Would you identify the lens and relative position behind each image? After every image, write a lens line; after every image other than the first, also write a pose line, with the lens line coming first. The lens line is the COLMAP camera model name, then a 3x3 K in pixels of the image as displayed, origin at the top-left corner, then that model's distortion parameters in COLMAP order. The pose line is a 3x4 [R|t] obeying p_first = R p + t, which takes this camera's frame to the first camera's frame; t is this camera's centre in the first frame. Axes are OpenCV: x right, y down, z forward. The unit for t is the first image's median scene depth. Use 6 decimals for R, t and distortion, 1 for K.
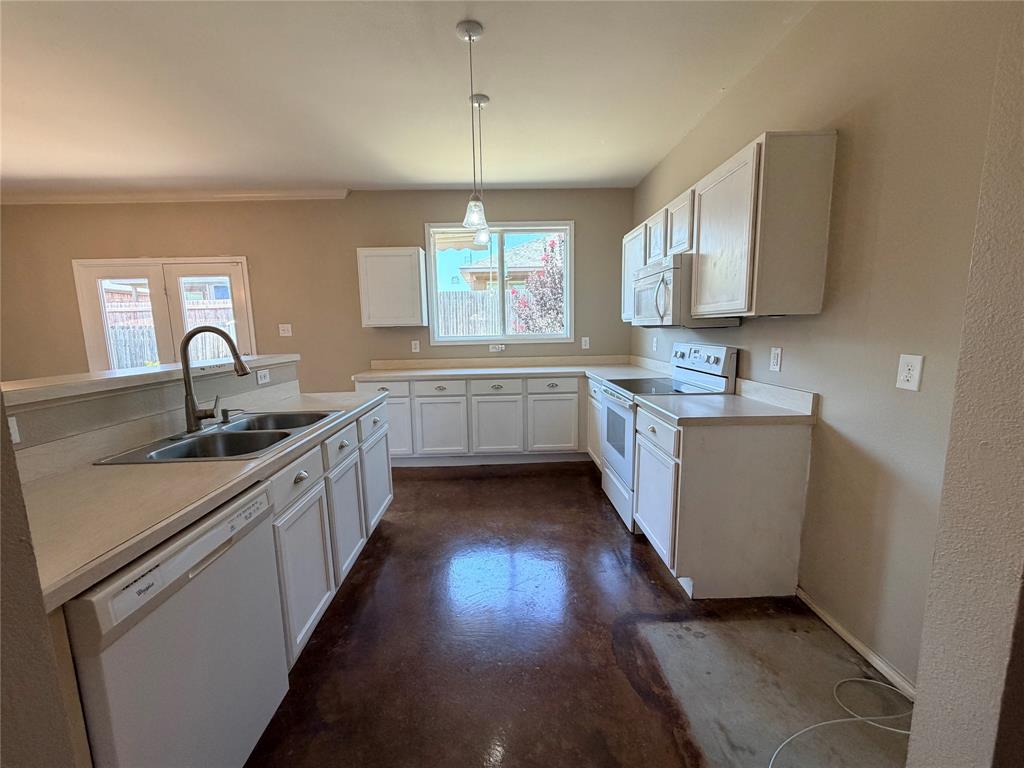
lens RADIAL K [[409.0, 0, 512.9], [0, 409.0, 385.7], [0, 0, 1]] dist [0.003458, -0.000858]
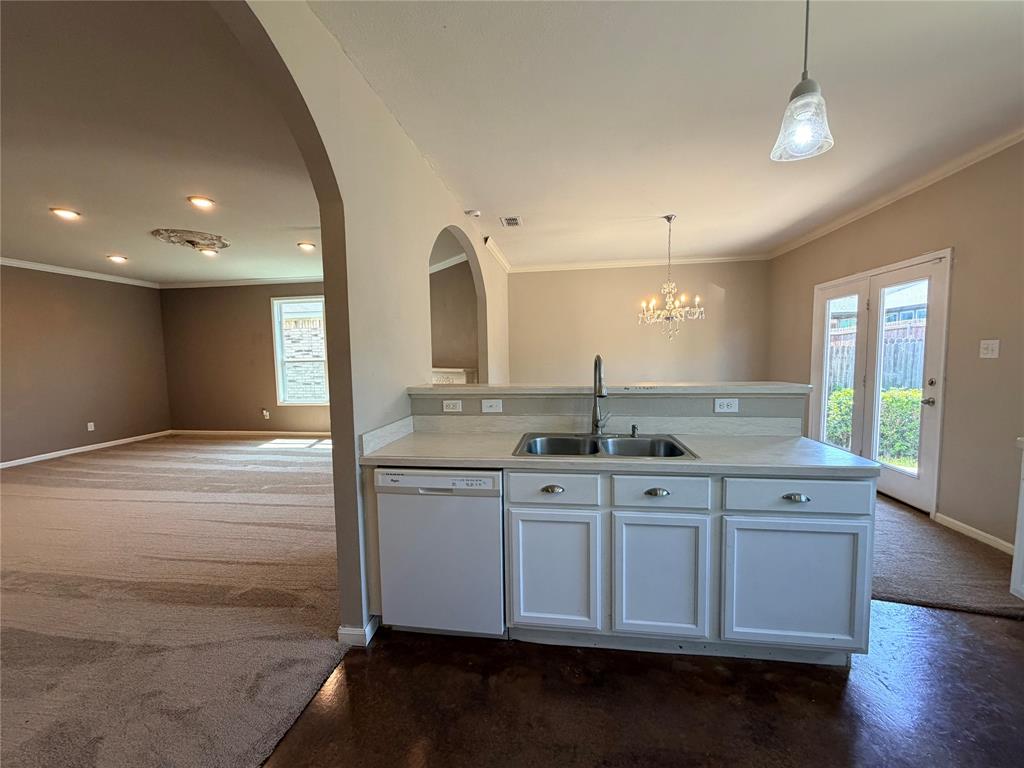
lens RADIAL K [[409.0, 0, 503.4], [0, 409.0, 381.4], [0, 0, 1]] dist [0.003458, -0.000858]
pose [[-0.180802, 0.089017, -0.979483, 0.368583], [-0.118116, 0.986723, 0.111478, -0.114464], [0.976401, 0.135848, -0.167887, 0.628607]]
